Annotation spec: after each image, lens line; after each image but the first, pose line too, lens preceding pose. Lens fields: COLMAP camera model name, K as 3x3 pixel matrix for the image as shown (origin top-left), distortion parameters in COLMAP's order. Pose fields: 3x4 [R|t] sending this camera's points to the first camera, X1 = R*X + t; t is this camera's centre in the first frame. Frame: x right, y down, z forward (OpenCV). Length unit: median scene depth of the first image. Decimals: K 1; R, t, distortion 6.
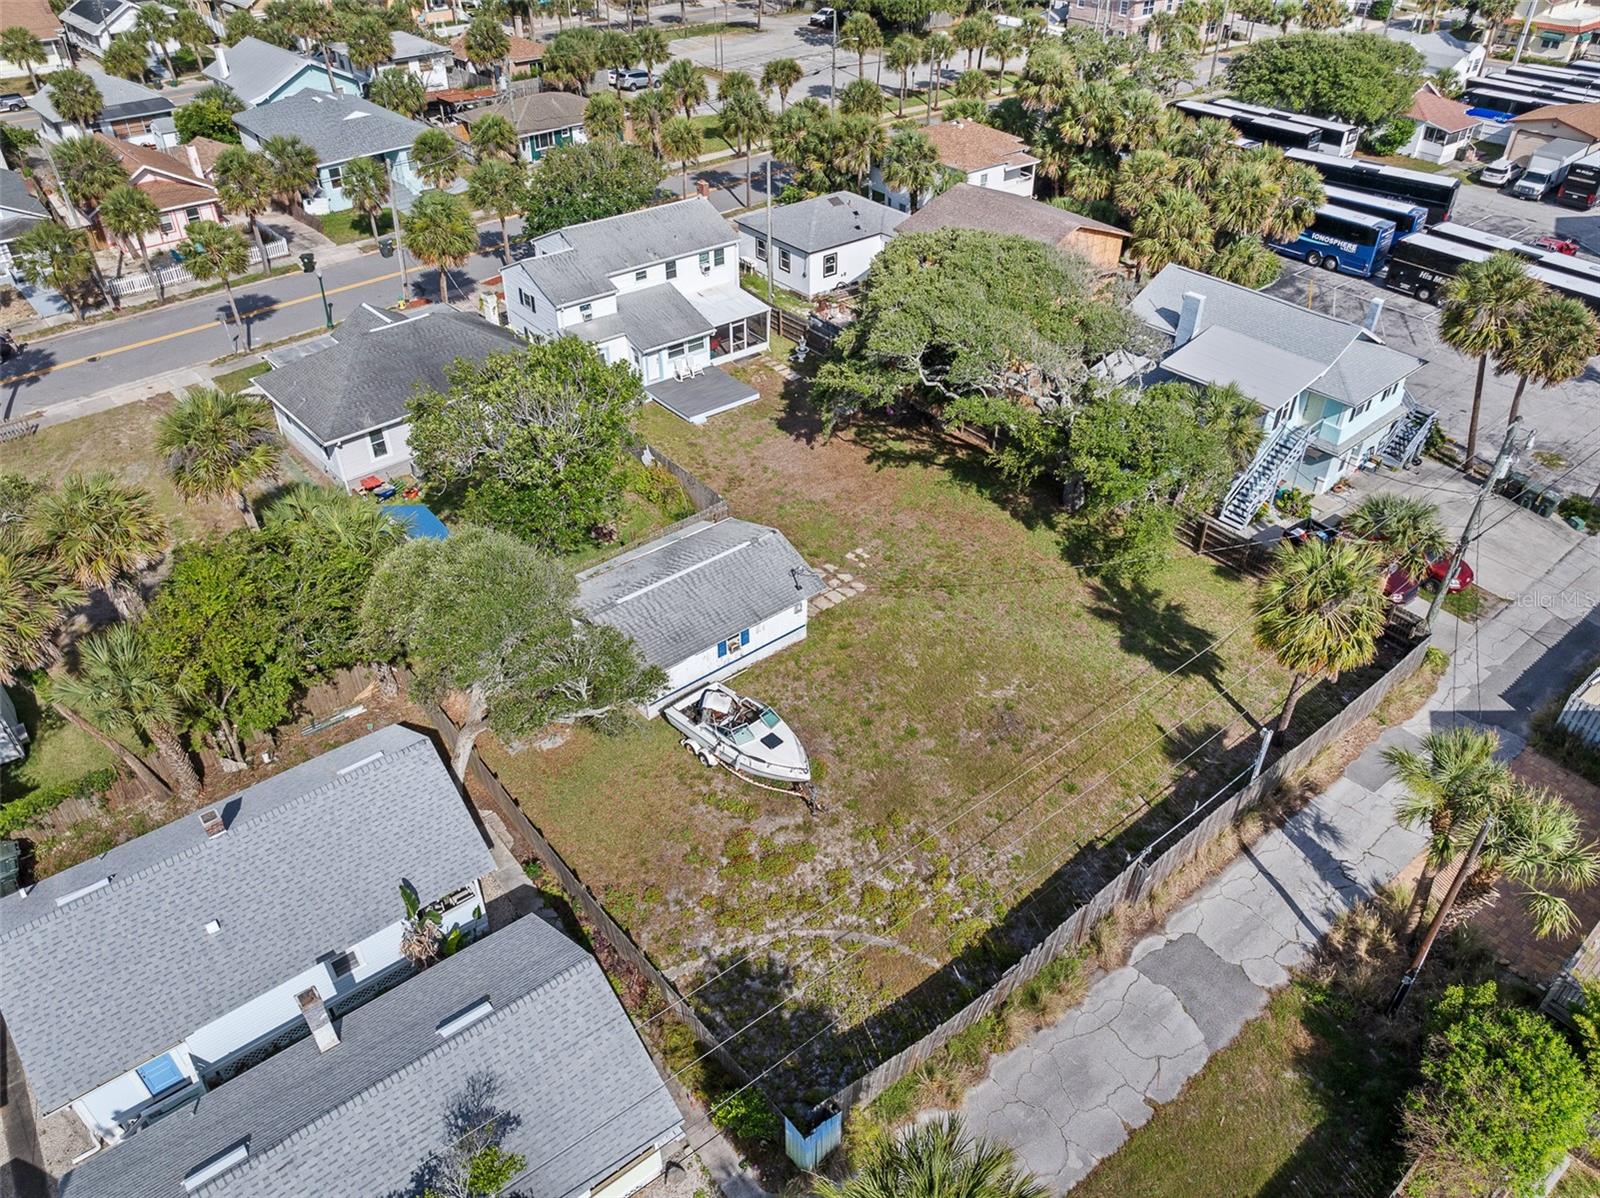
lens RADIAL K [[1121.6, 0, 800.0], [0, 1121.6, 599.0], [0, 0, 1]] dist [-0.042207, 0.009477]
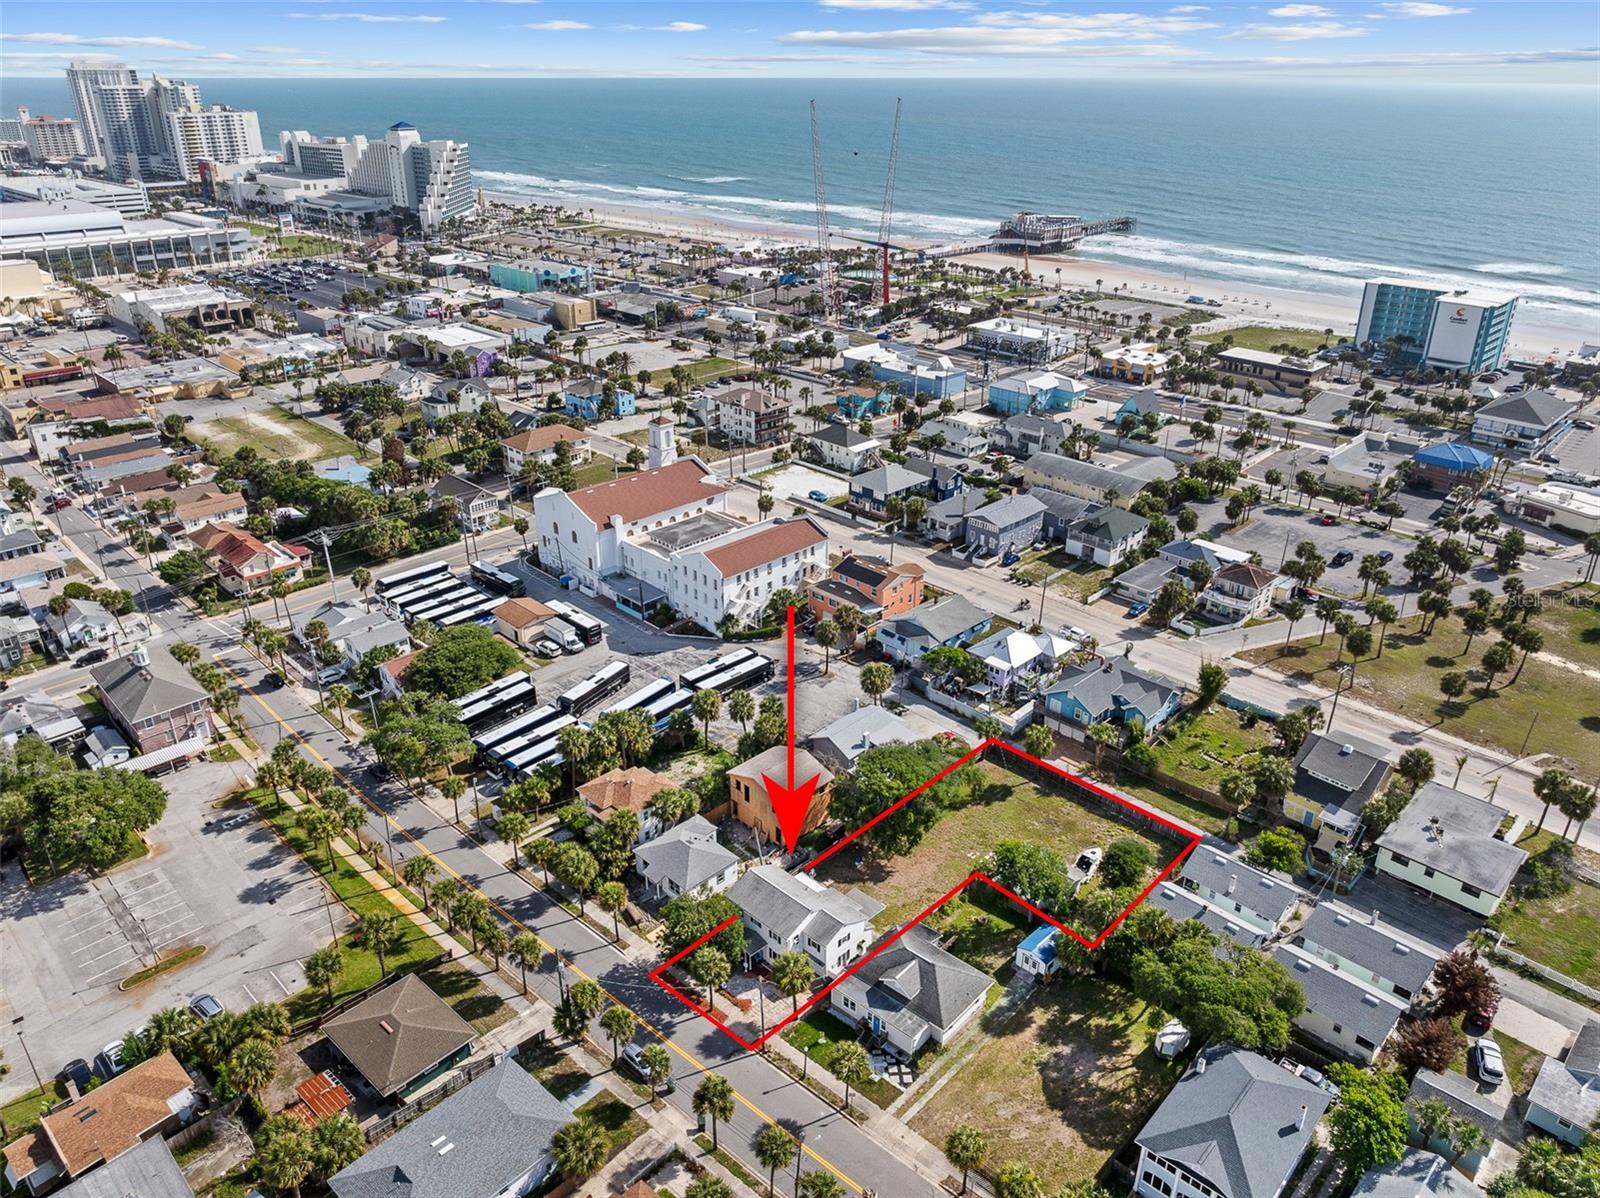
lens RADIAL K [[1118.8, 0, 798.5], [0, 1118.8, 589.6], [0, 0, 1]] dist [-0.032559, -0.004872]
pose [[-0.101814, -0.426235, 0.898865, -2.086053], [0.595778, 0.697473, 0.398220, -1.834062], [-0.796669, 0.576069, 0.182929, 0.454953]]
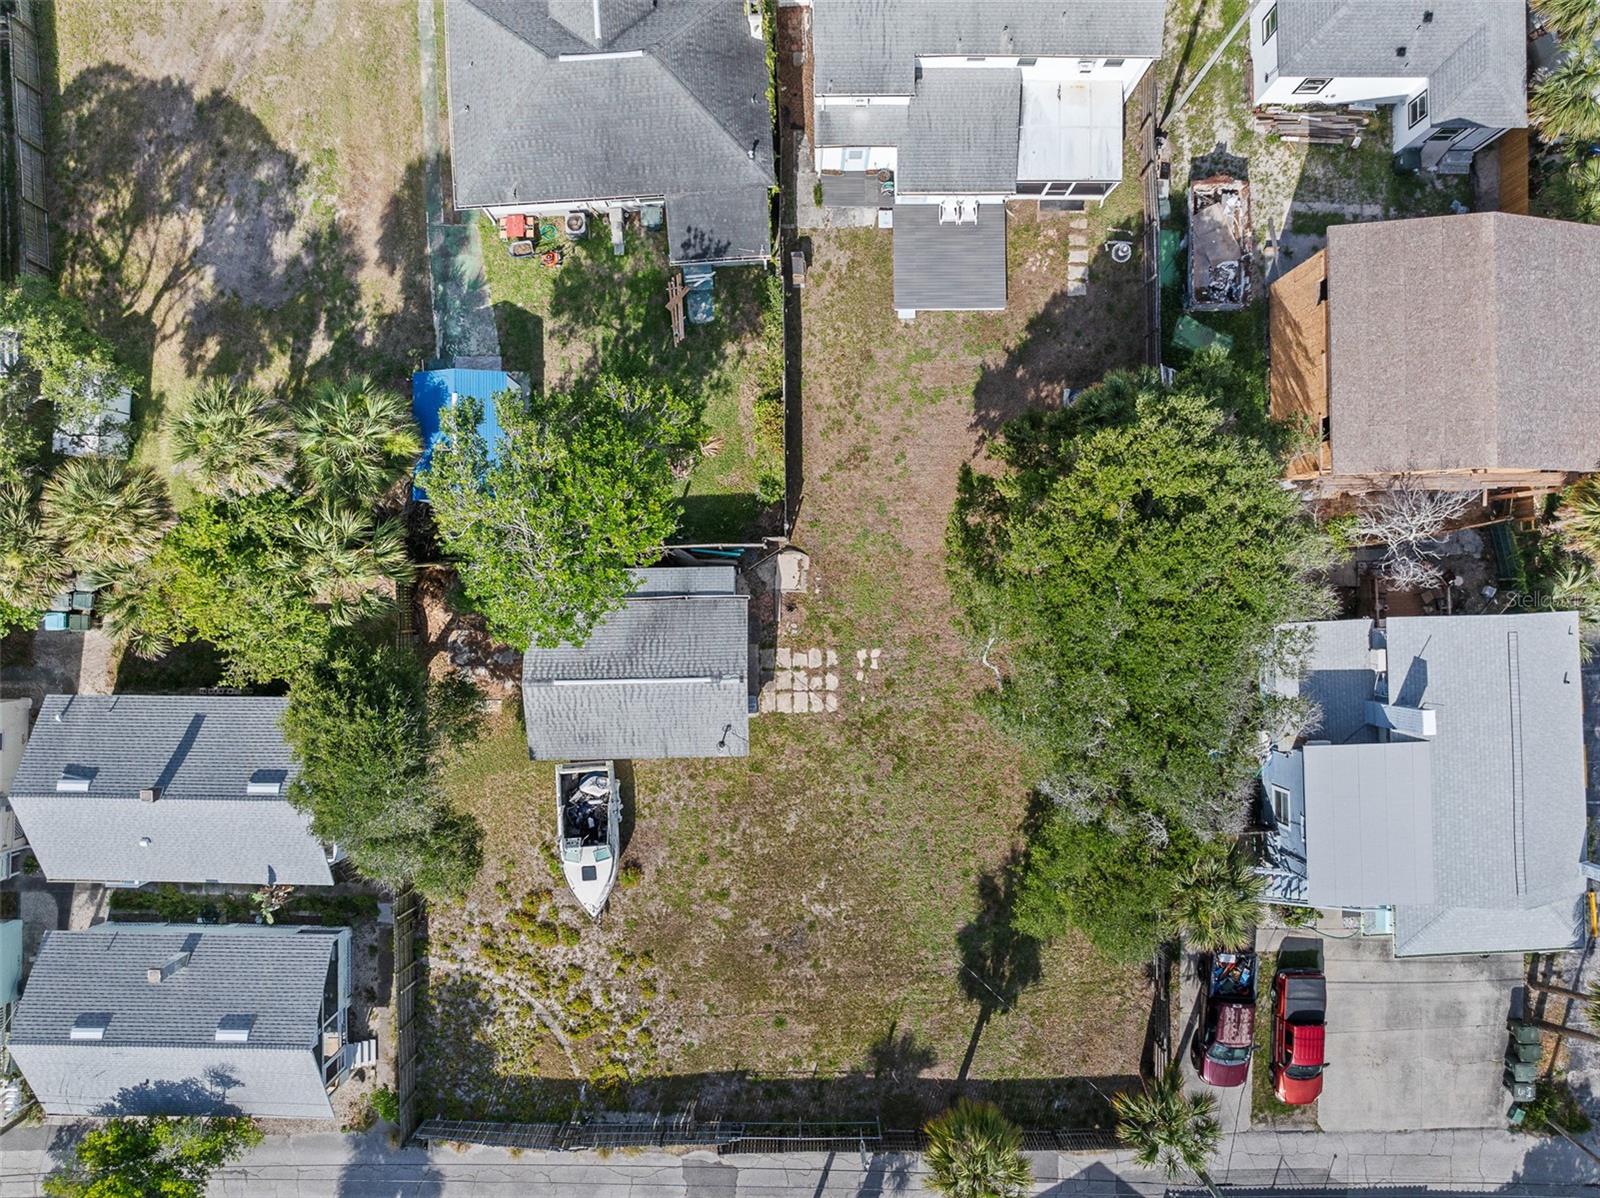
lens RADIAL K [[1118.1, 0, 817.6], [0, 1118.1, 605.2], [0, 0, 1]] dist [-0.045755, 0.001258]
pose [[0.778738, 0.627237, -0.011906, 0.000466], [-0.372387, 0.477438, 0.795852, -0.792854], [0.504872, -0.615327, 0.605374, 0.429584]]
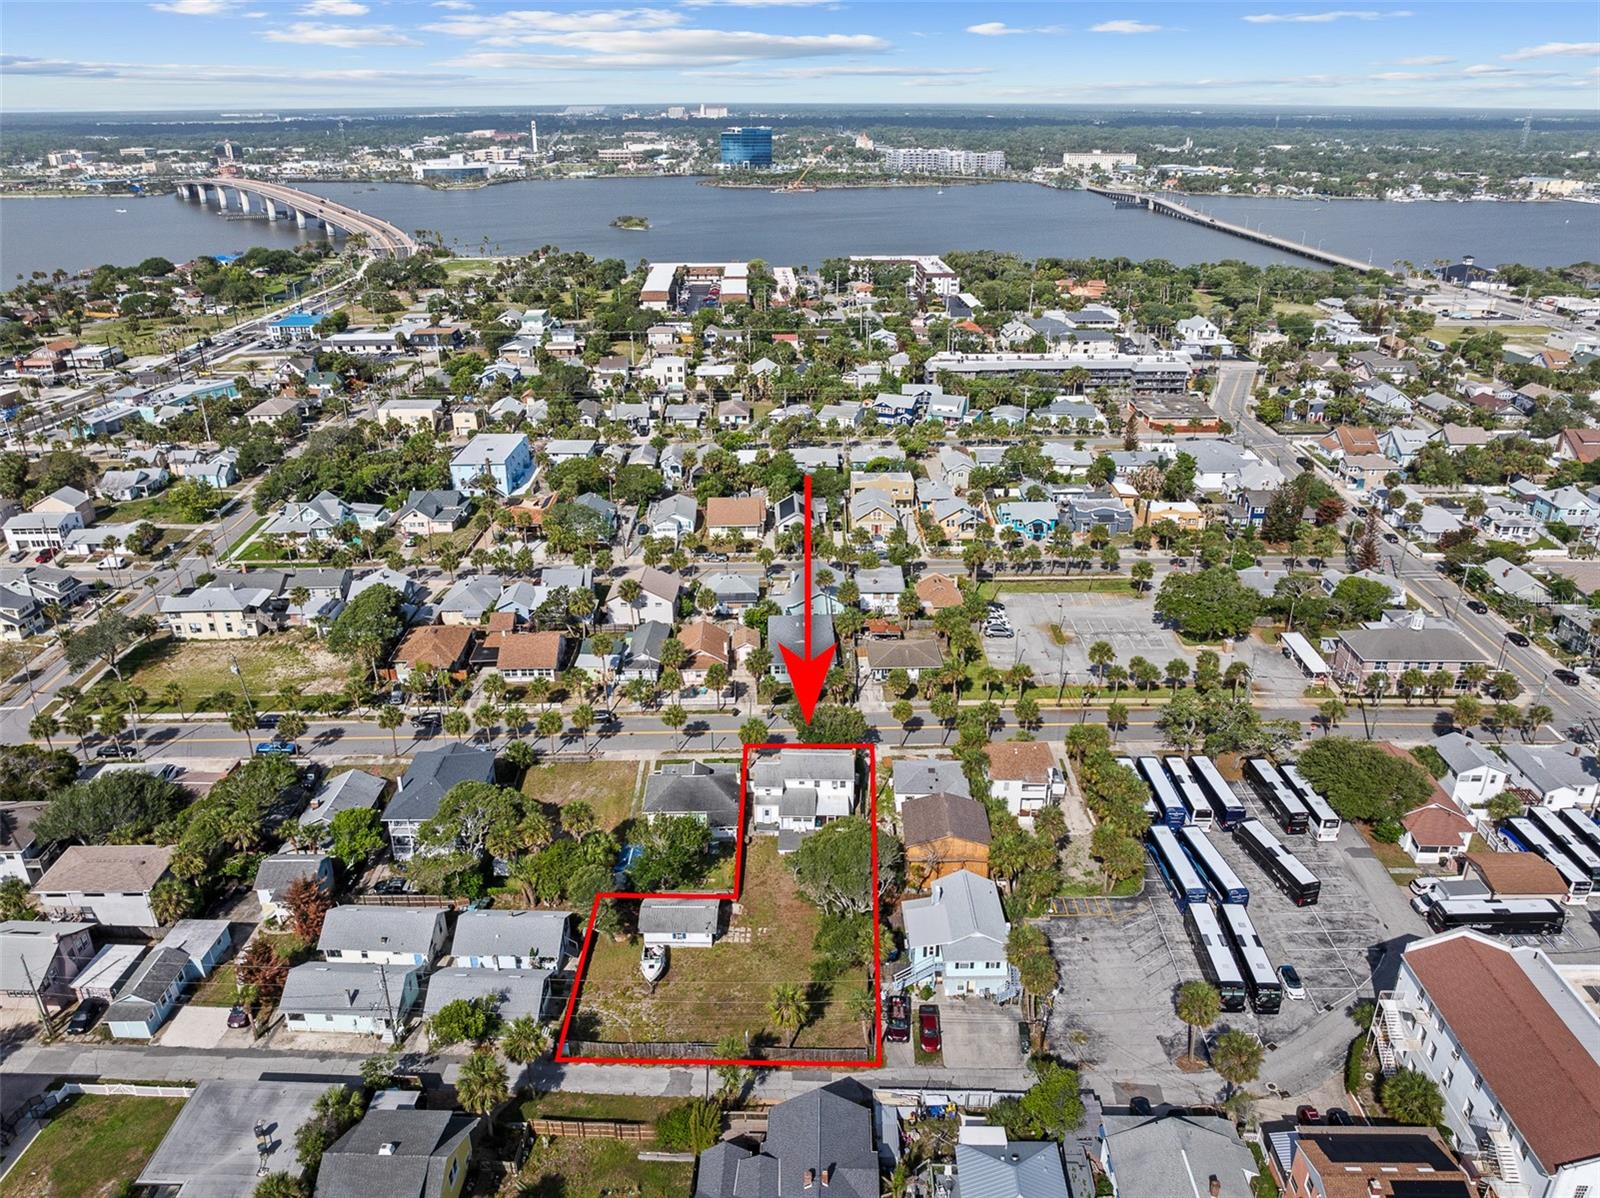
lens RADIAL K [[1121.6, 0, 800.0], [0, 1121.6, 599.0], [0, 0, 1]] dist [-0.042207, 0.009477]
pose [[0.761062, 0.257017, -0.595589, 1.447131], [-0.386712, 0.916929, -0.098466, -0.516005], [0.520805, 0.305261, 0.797232, -1.236443]]
